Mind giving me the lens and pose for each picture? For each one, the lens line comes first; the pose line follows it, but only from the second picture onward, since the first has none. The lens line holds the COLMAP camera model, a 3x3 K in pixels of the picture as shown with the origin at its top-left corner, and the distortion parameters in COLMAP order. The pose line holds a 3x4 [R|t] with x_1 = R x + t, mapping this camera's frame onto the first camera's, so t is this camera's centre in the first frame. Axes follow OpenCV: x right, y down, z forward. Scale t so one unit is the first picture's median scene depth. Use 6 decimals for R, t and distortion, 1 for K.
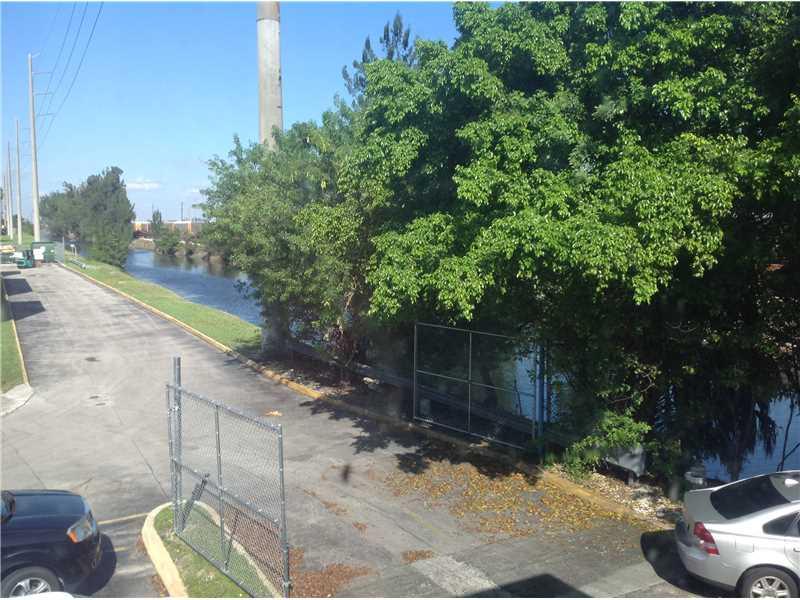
lens RADIAL K [[762.5, 0, 390.4], [0, 762.5, 299.4], [0, 0, 1]] dist [0.180959, -0.459151]
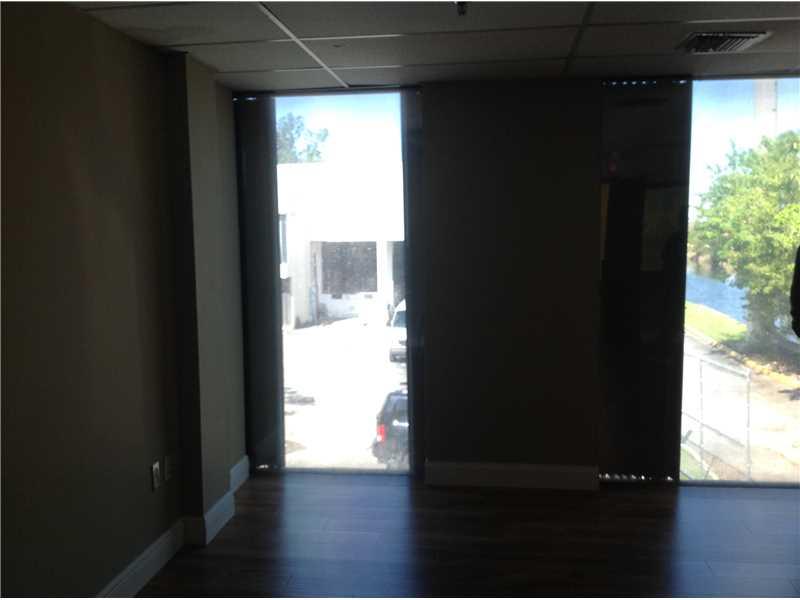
lens RADIAL K [[762.5, 0, 390.4], [0, 762.5, 299.4], [0, 0, 1]] dist [0.180959, -0.459151]
pose [[0.820178, 0.042096, -0.570558, 0.075432], [-0.042985, 0.999005, 0.011916, 0.030958], [0.570492, 0.014752, 0.821171, -0.309966]]
